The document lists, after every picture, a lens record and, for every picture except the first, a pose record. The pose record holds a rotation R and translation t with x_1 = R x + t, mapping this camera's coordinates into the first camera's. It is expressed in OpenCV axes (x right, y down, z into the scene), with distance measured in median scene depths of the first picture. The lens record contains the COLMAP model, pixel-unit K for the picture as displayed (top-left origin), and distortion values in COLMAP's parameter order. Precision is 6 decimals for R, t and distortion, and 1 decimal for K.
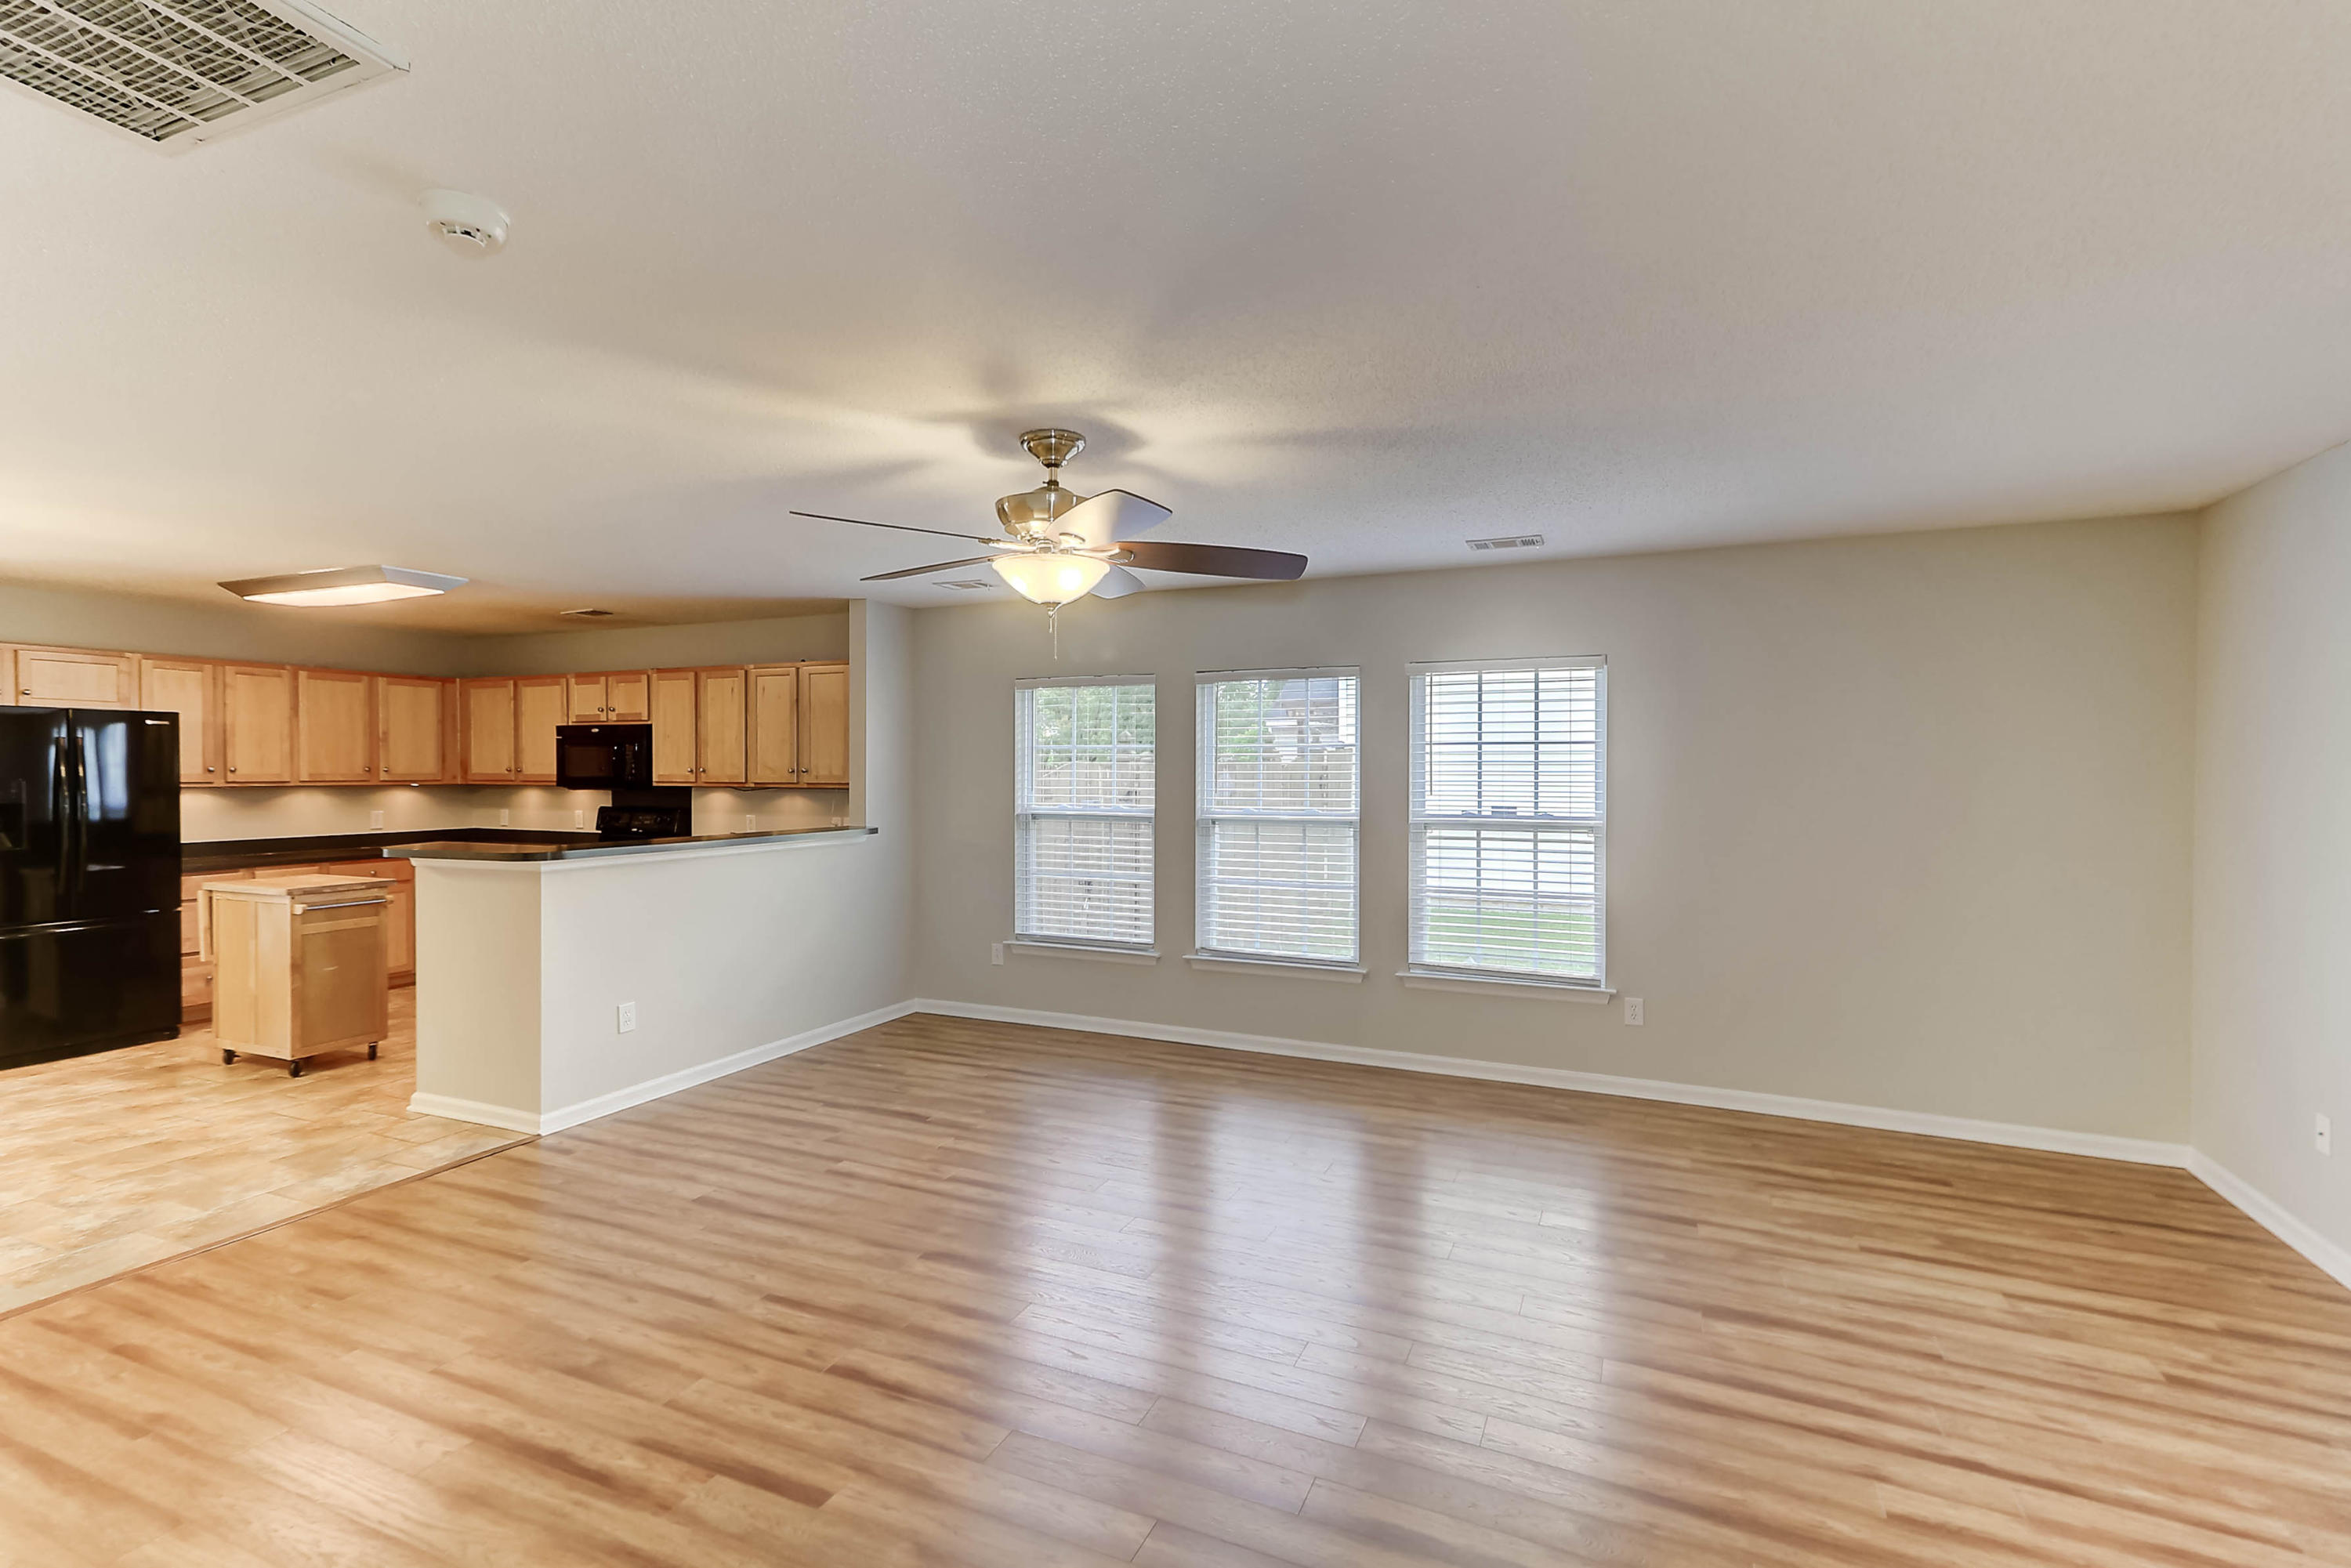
lens RADIAL K [[1064.4, 0, 1168.7], [0, 1064.4, 784.2], [0, 0, 1]] dist [0.032582, -0.004103]
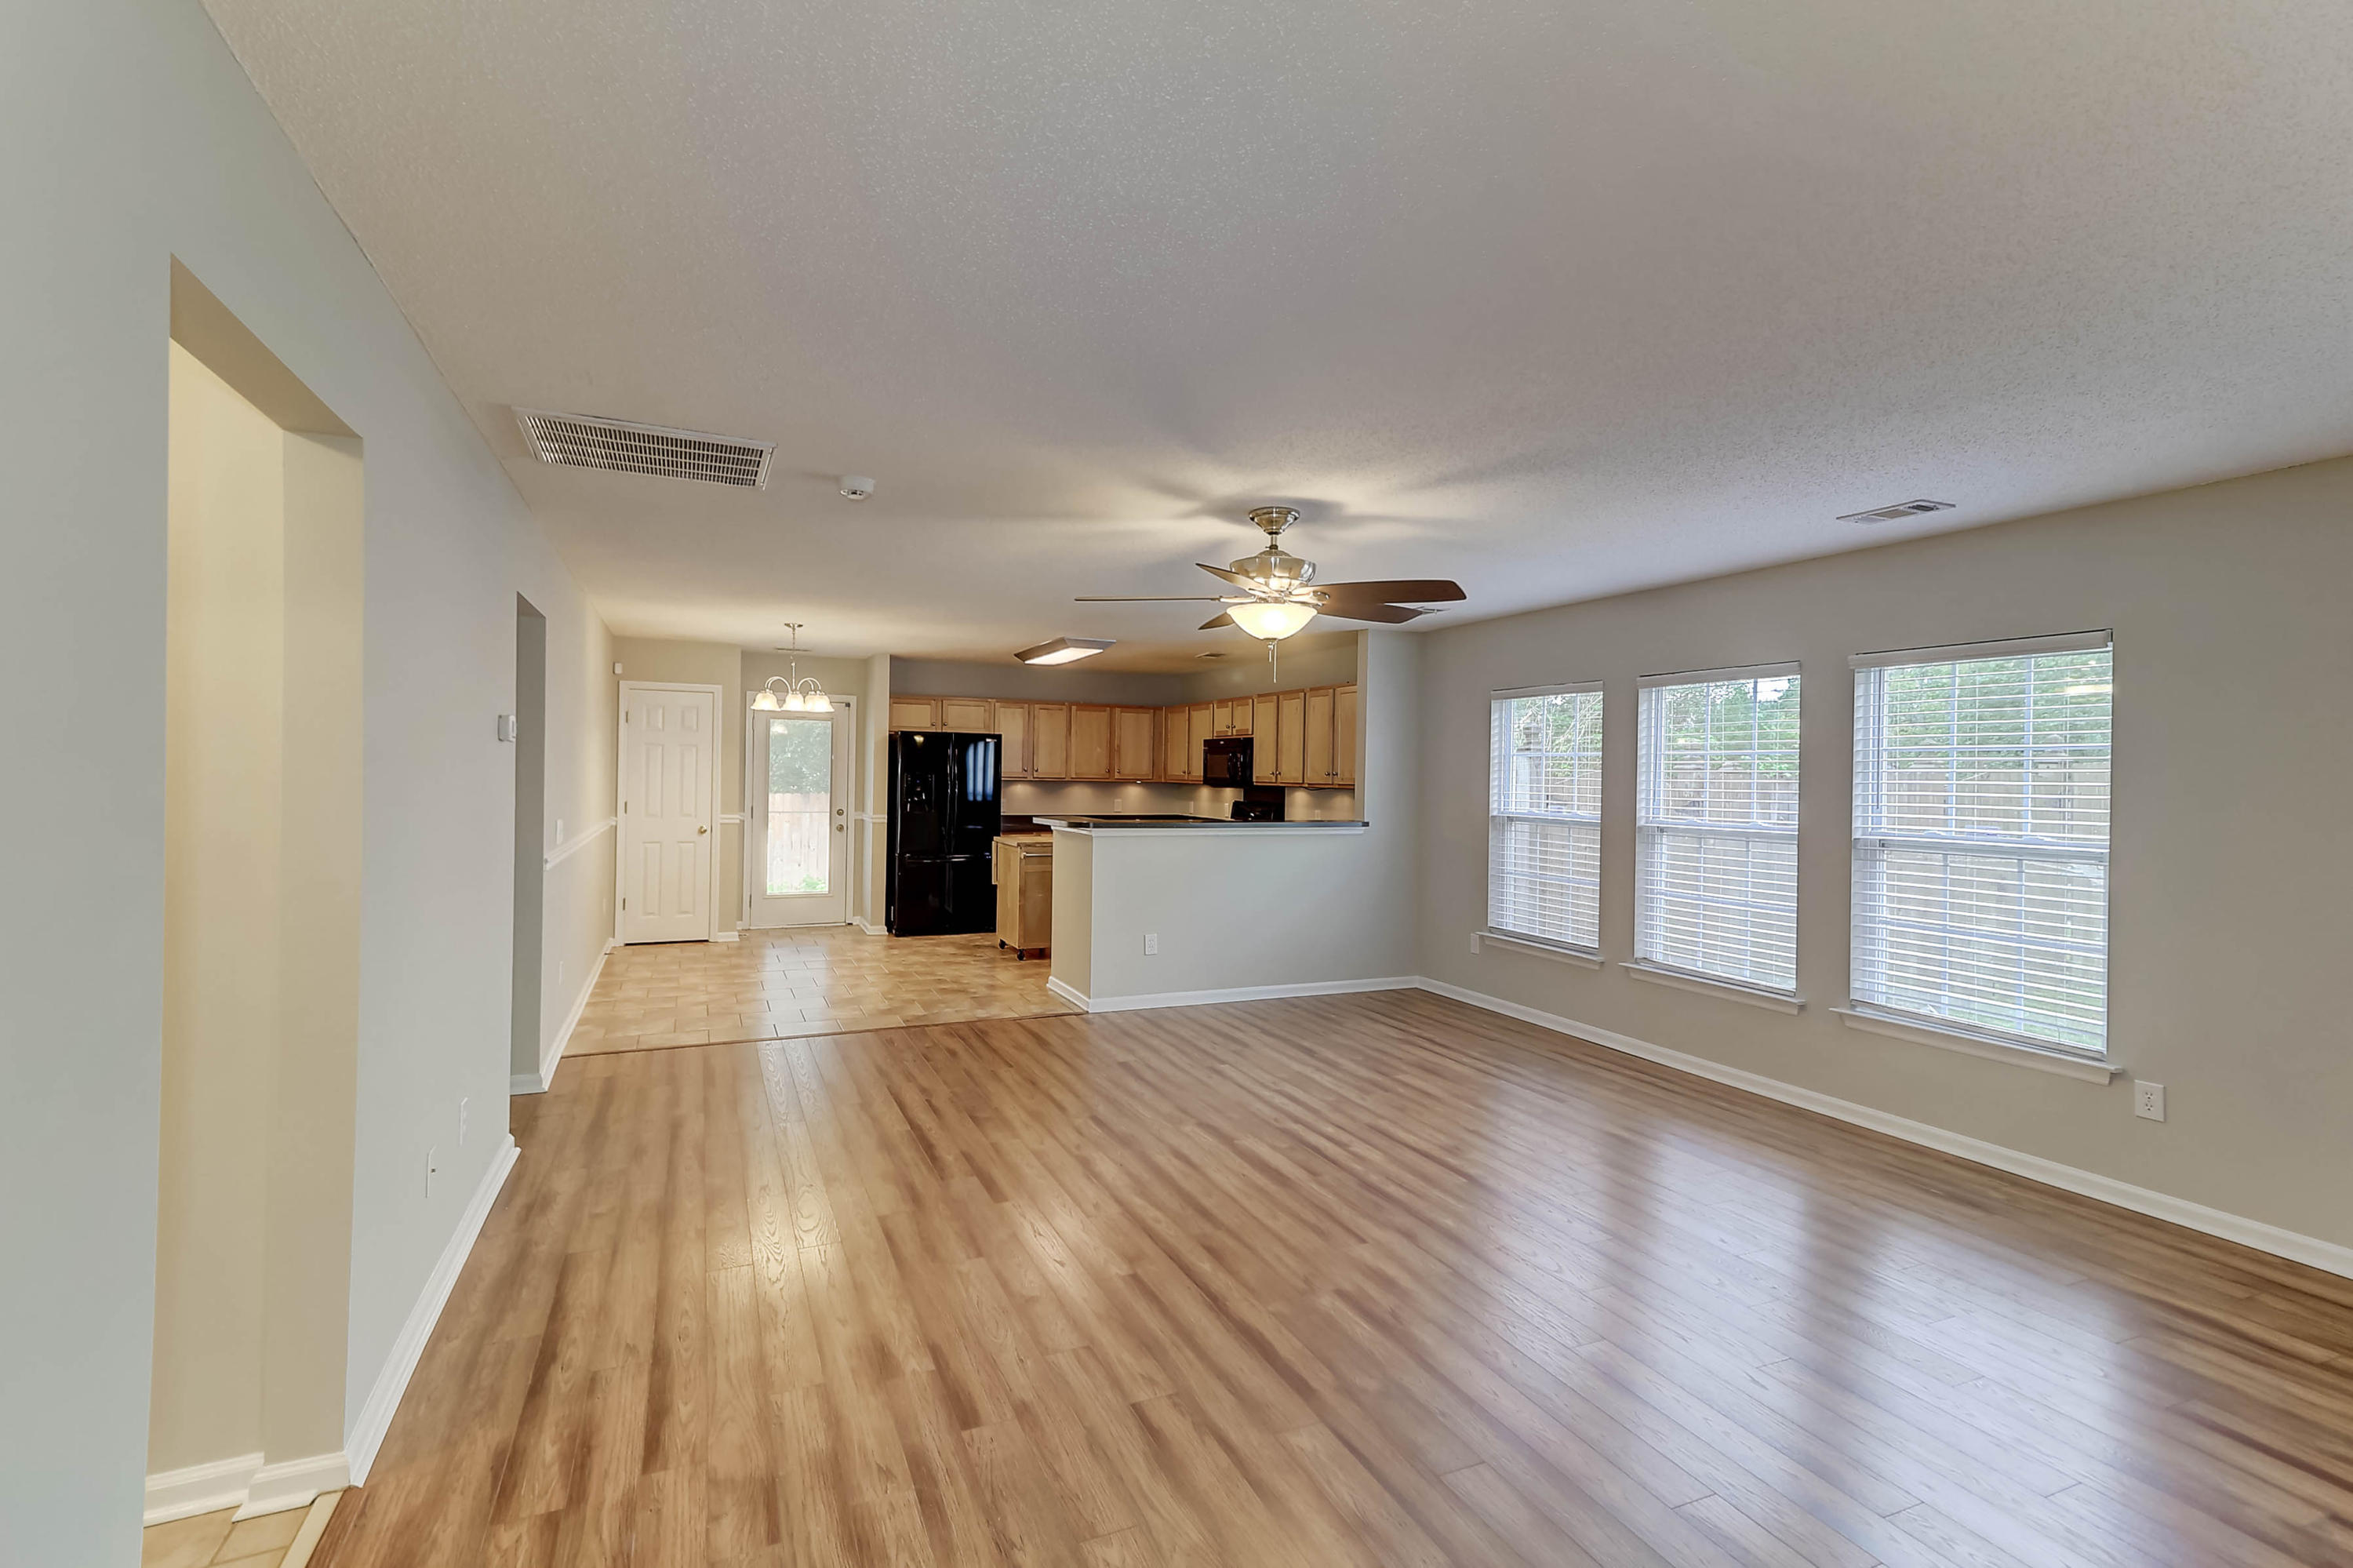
lens RADIAL K [[1065.4, 0, 1174.1], [0, 1065.4, 760.7], [0, 0, 1]] dist [0.032582, -0.004103]
pose [[0.746030, 0.001615, -0.665910, 0.415178], [-0.025183, 0.999350, -0.025789, 0.010557], [0.665436, 0.036009, 0.745586, -0.030000]]
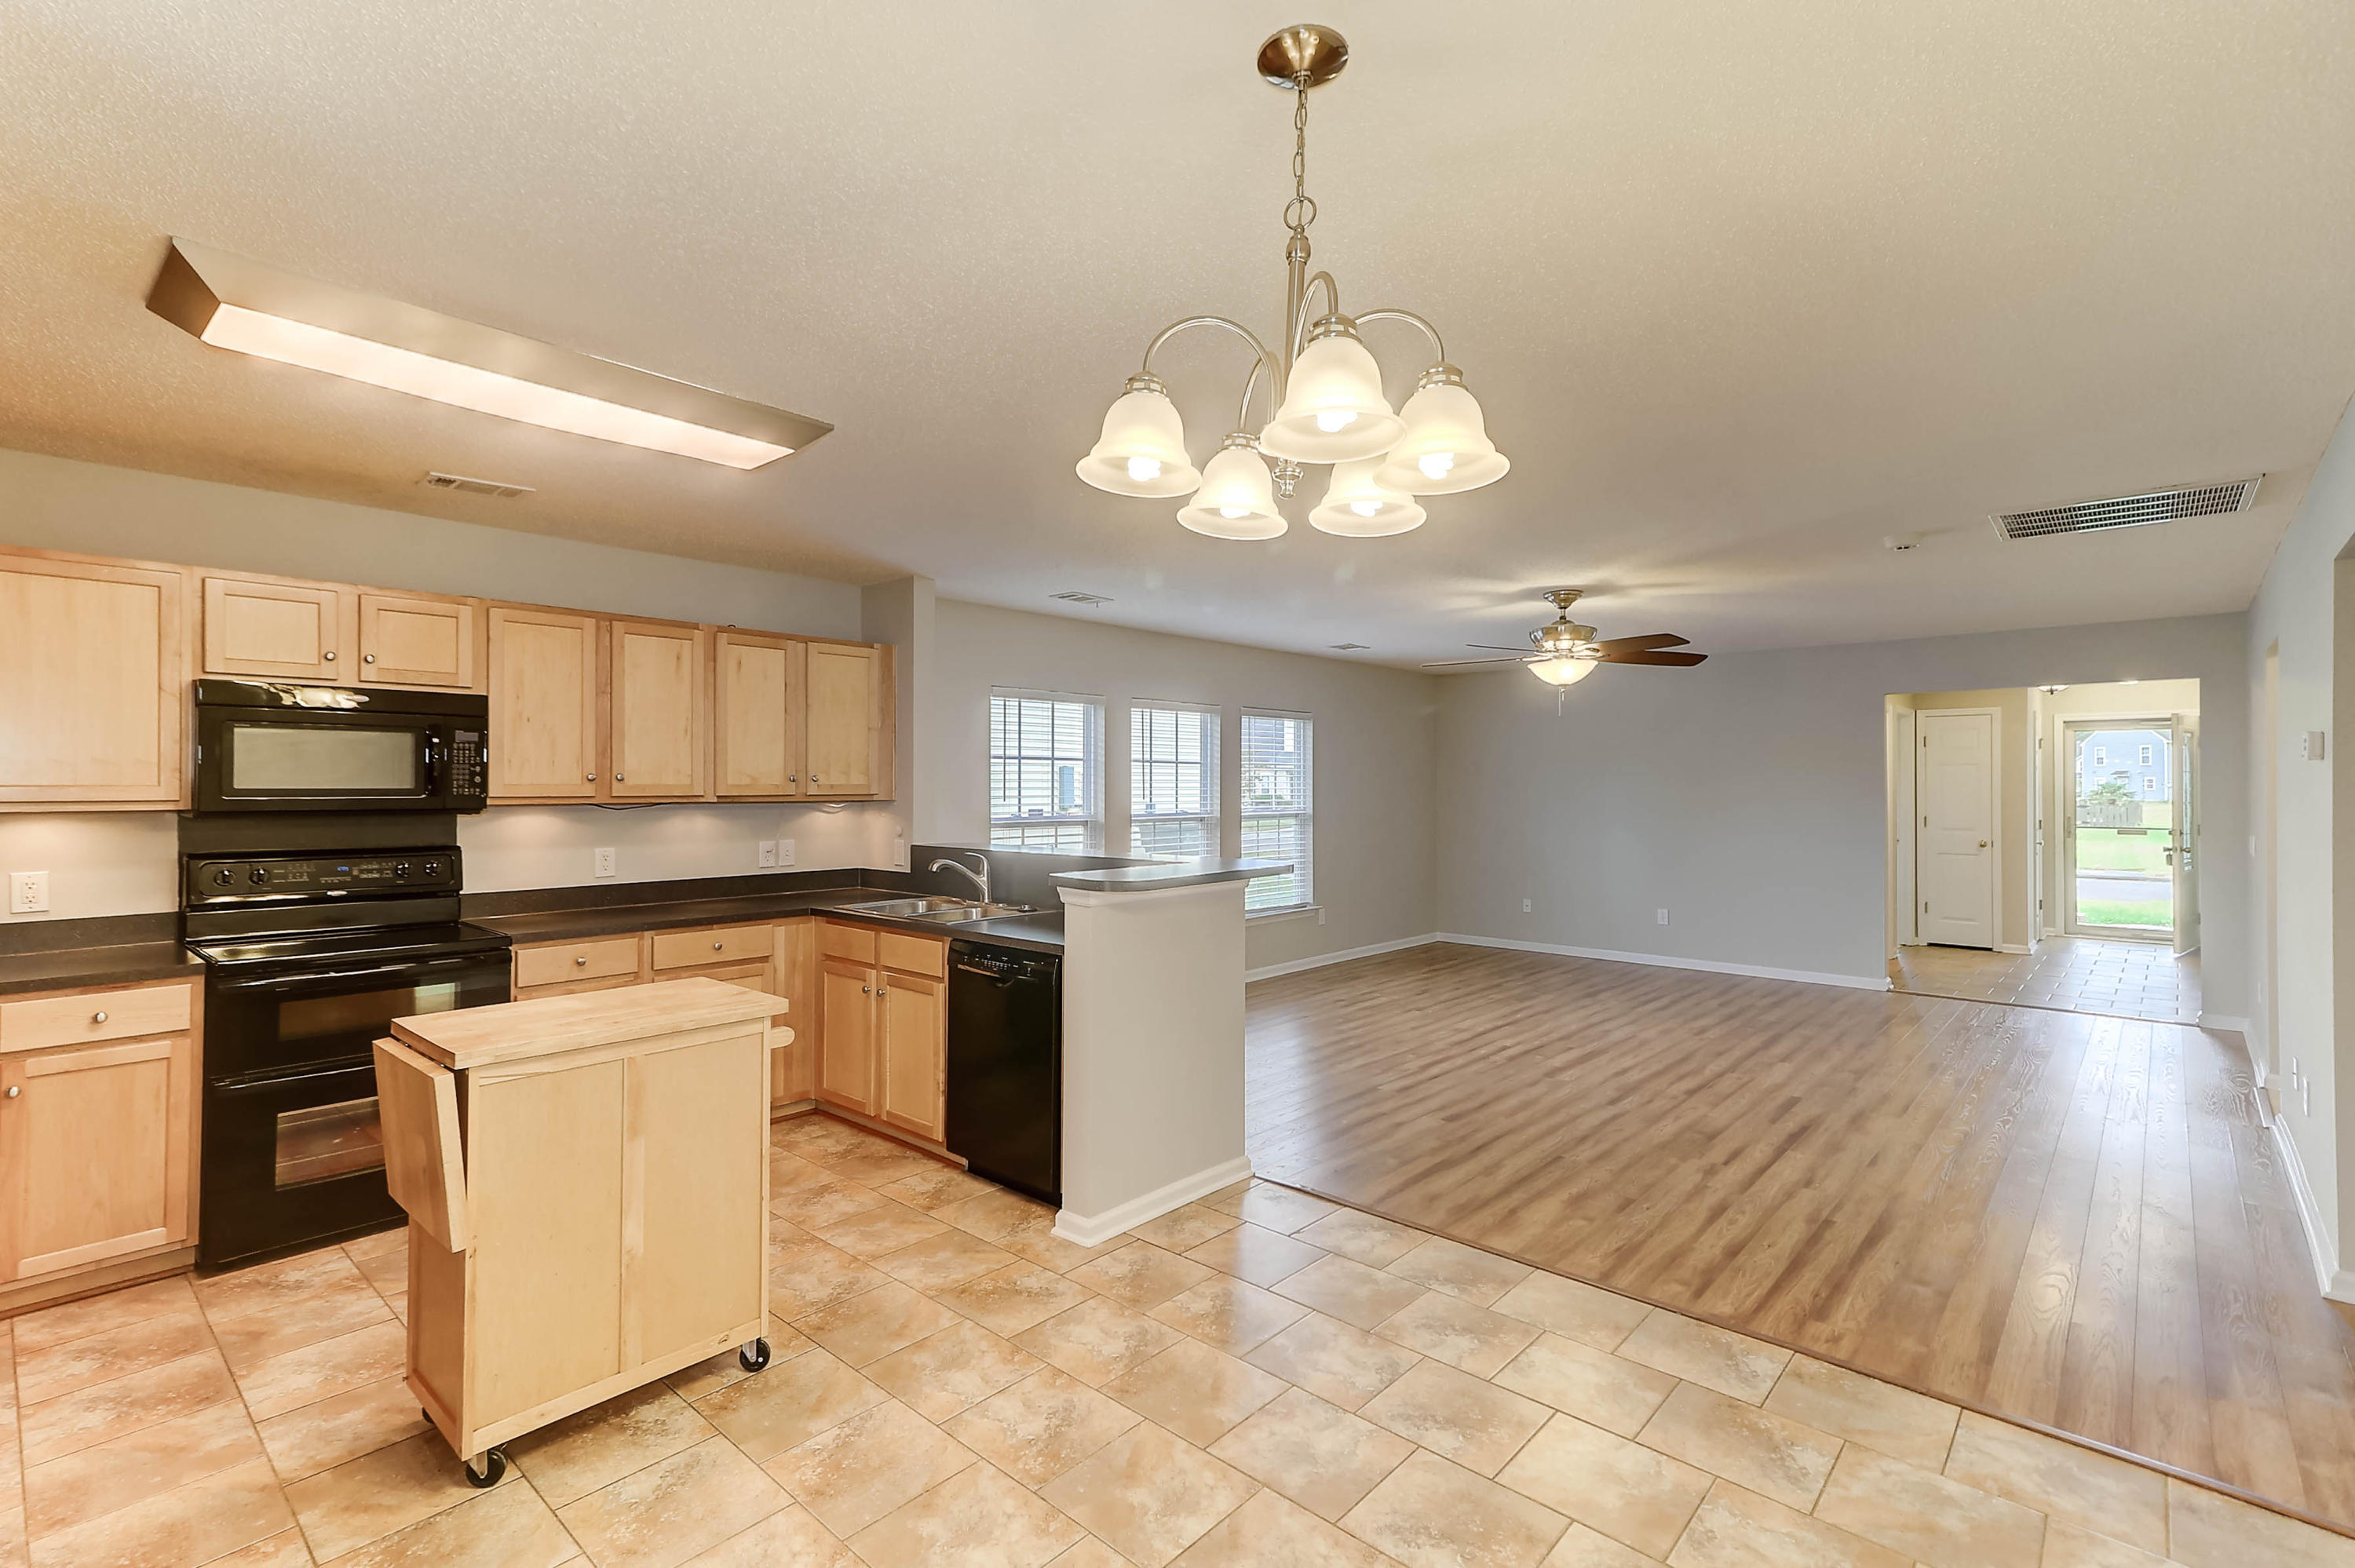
lens RADIAL K [[1066.2, 0, 1169.3], [0, 1066.2, 773.1], [0, 0, 1]] dist [0.032582, -0.004103]
pose [[0.311726, 0.008145, 0.950137, -1.247996], [0.012887, 0.999835, -0.012799, -0.004275], [-0.950085, 0.016234, 0.311569, 0.660565]]
